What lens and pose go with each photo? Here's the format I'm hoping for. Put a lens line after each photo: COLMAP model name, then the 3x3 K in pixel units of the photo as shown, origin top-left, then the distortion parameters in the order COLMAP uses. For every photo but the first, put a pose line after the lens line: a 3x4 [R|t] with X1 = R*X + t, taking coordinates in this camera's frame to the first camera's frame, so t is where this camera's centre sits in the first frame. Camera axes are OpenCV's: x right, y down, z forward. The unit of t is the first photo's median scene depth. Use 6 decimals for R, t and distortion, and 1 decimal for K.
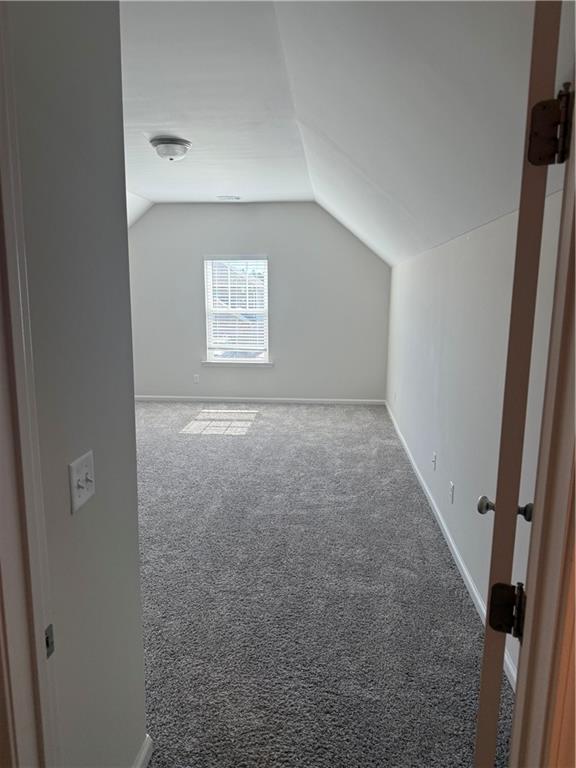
lens RADIAL K [[544.6, 0, 288.8], [0, 544.6, 383.2], [0, 0, 1]] dist [0.006256, -0.011427]
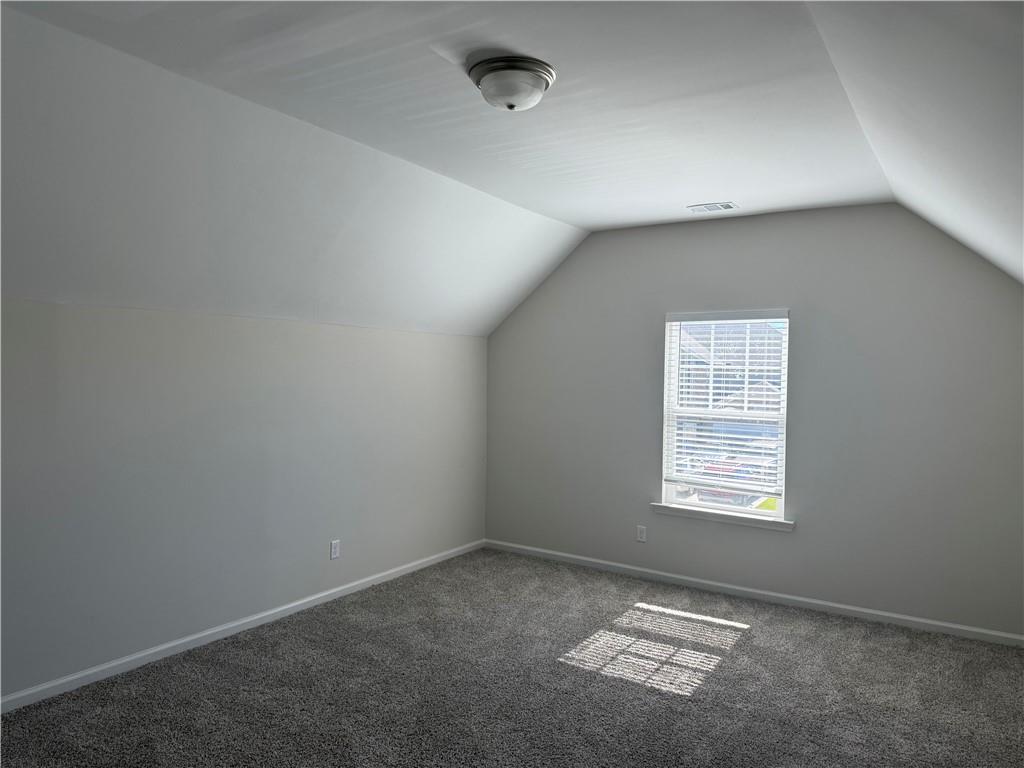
lens RADIAL K [[726.2, 0, 505.1], [0, 726.2, 378.6], [0, 0, 1]] dist [0.006256, -0.011427]
pose [[0.878696, 0.031005, -0.476374, 0.052355], [-0.099442, 0.987886, -0.119129, -0.064671], [0.466909, 0.152050, 0.871135, 0.303330]]
